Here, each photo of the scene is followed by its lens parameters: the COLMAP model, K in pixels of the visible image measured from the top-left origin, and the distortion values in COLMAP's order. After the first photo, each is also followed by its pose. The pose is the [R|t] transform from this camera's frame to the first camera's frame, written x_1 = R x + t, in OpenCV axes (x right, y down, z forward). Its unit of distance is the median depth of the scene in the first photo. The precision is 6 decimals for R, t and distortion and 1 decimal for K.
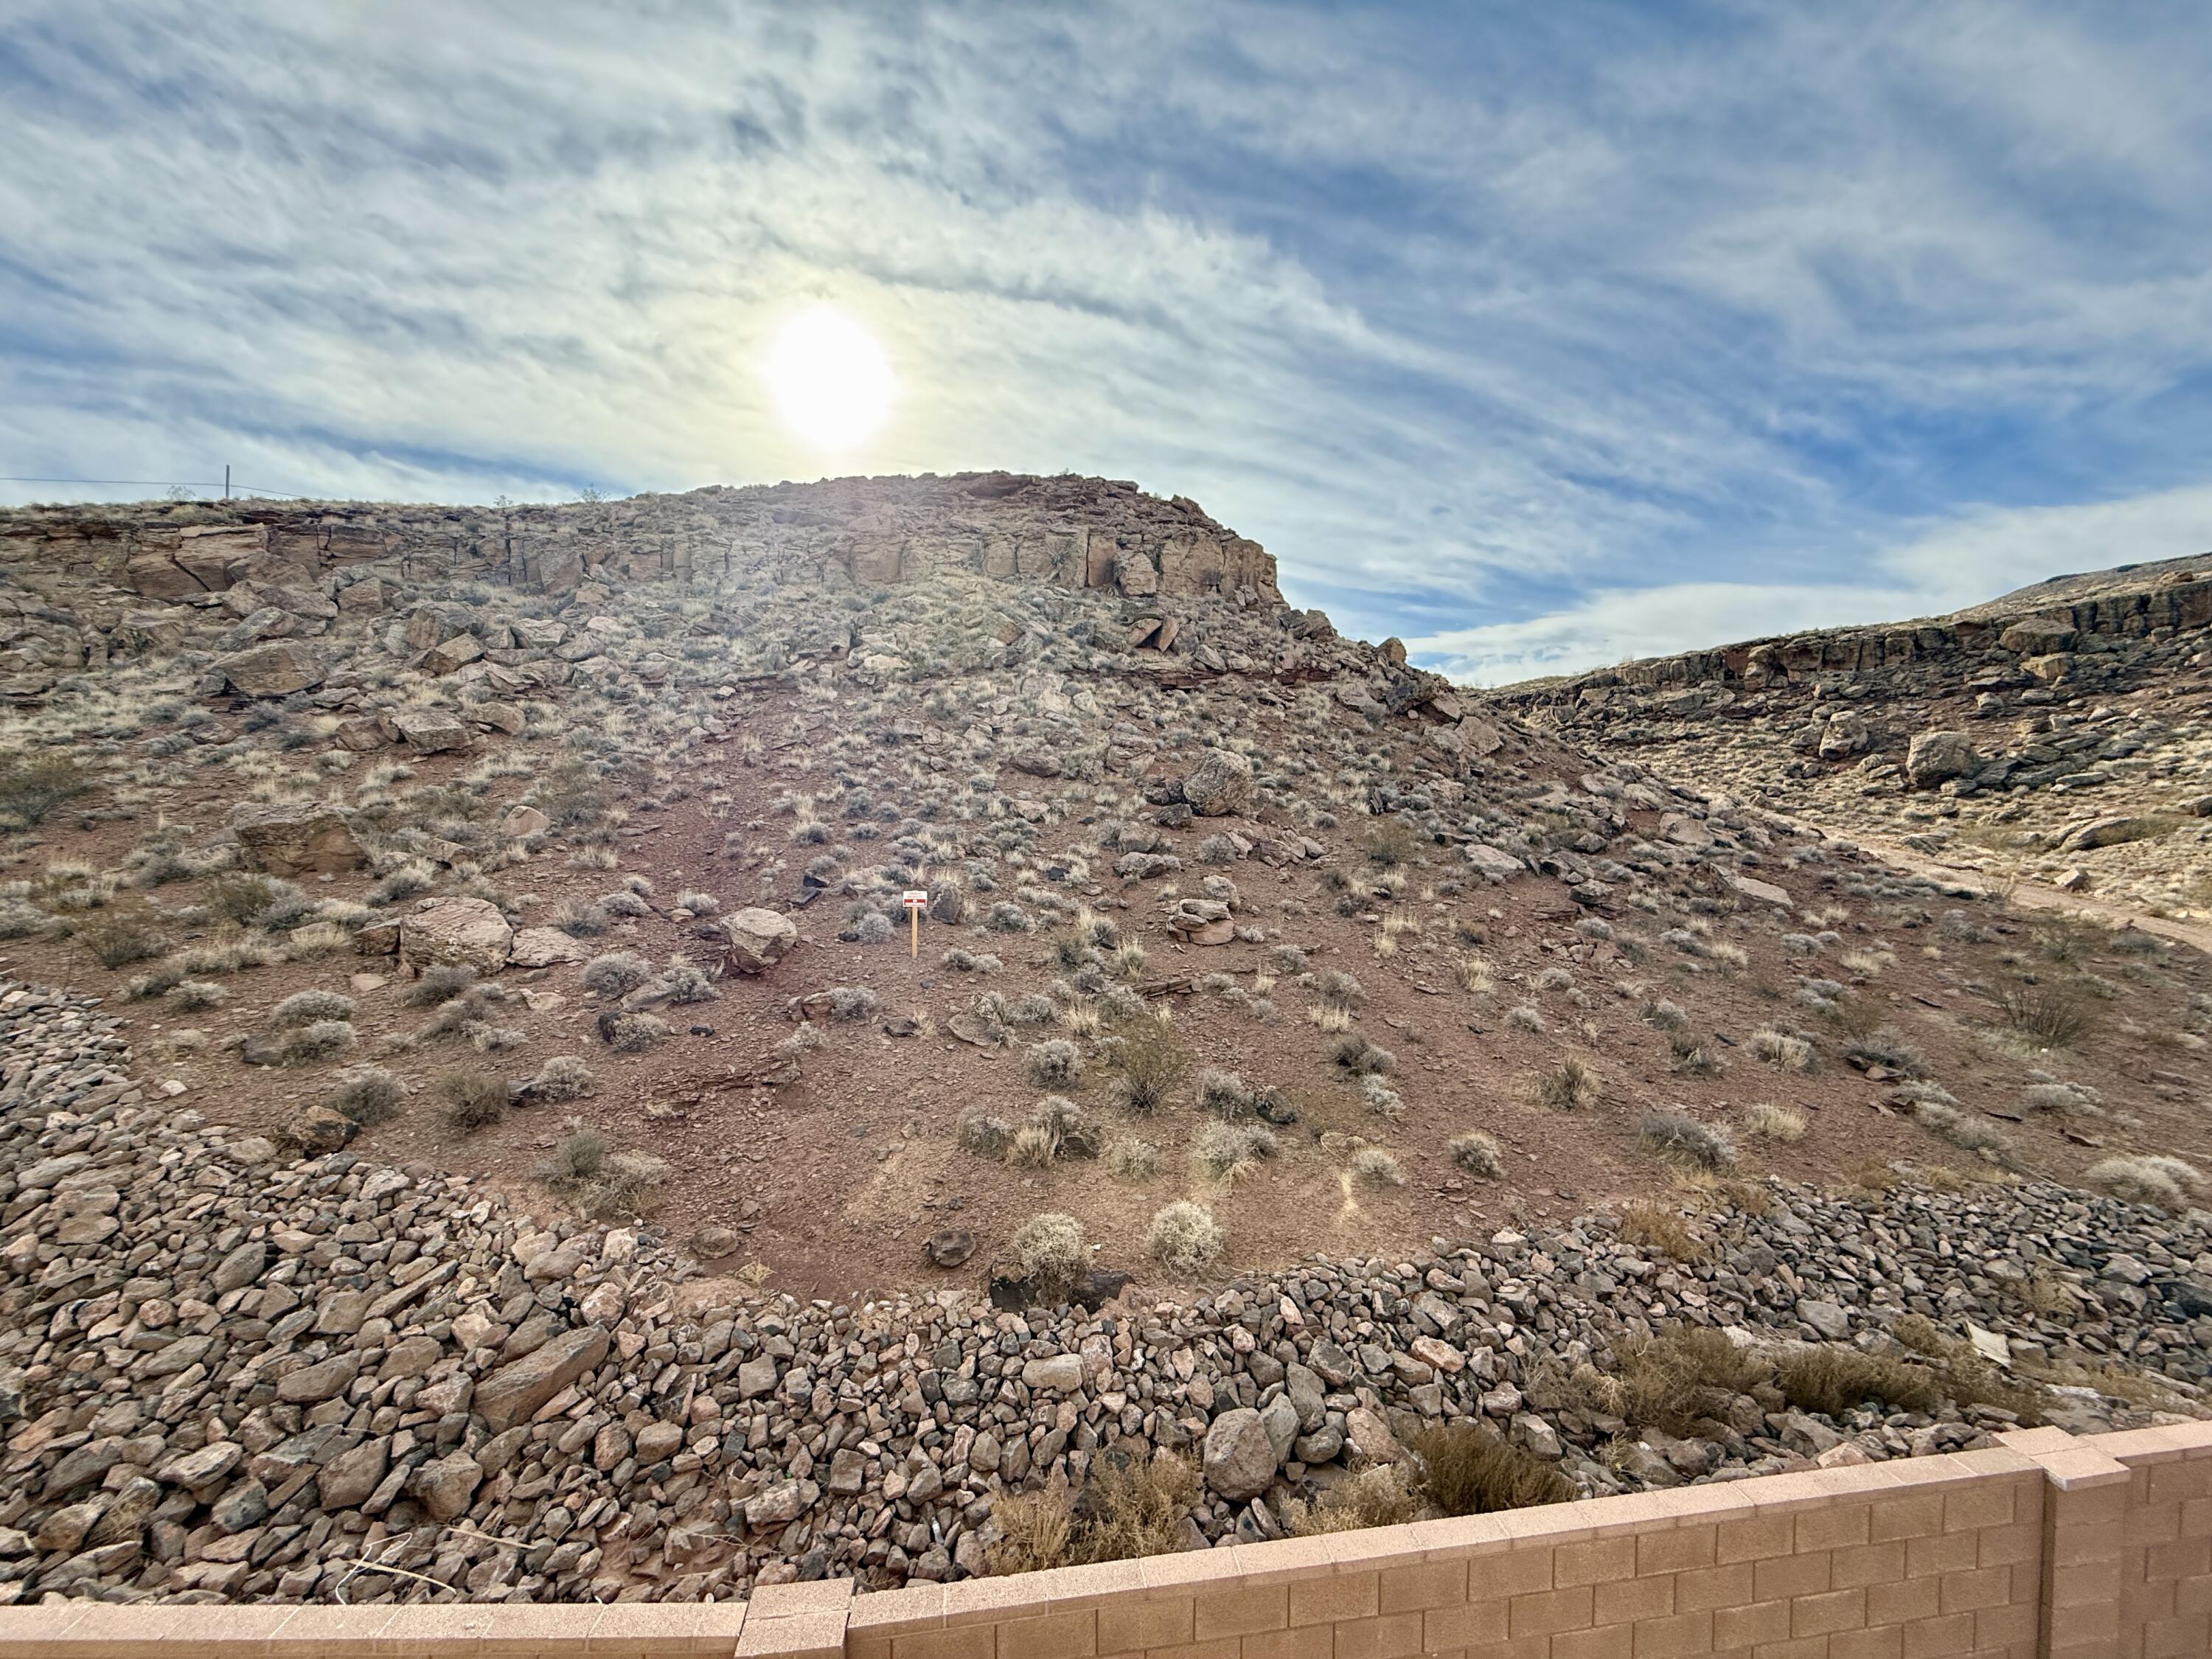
lens RADIAL K [[880.9, 0, 1108.4], [0, 880.9, 831.2], [0, 0, 1]] dist [0.000814, -0.000224]
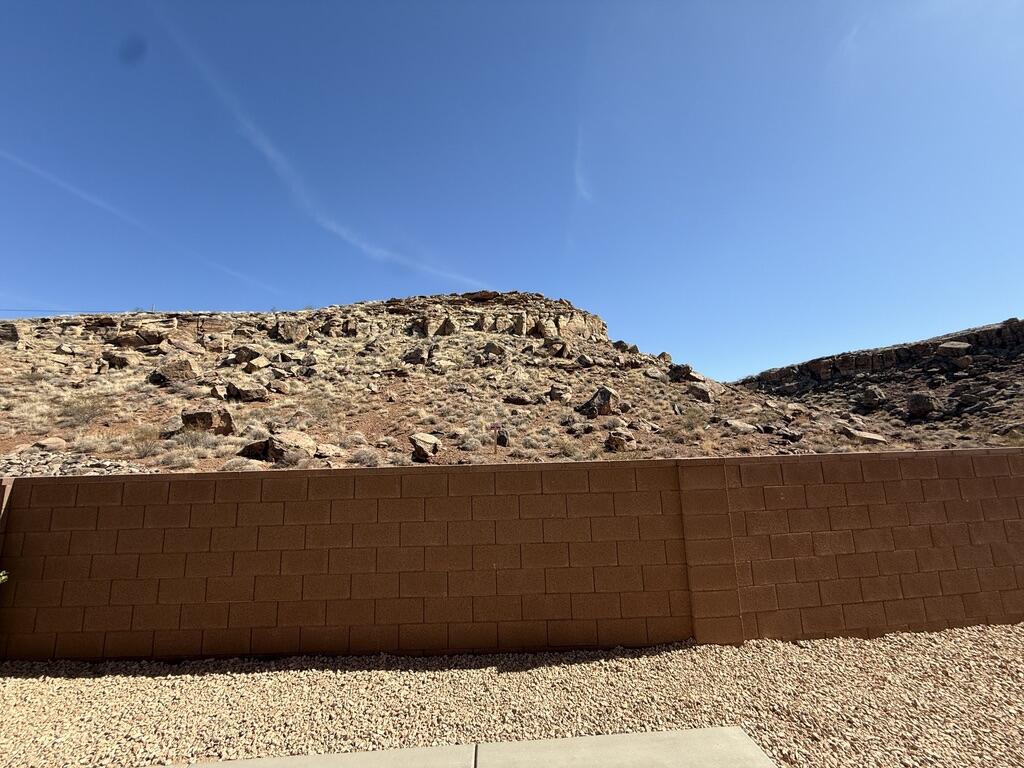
lens RADIAL K [[407.8, 0, 511.8], [0, 407.8, 384.5], [0, 0, 1]] dist [0.000814, -0.000224]
pose [[0.999395, -0.030870, -0.016019, -0.069481], [0.027092, 0.979827, -0.198003, 0.076784], [0.021808, 0.197449, 0.980070, -0.007880]]
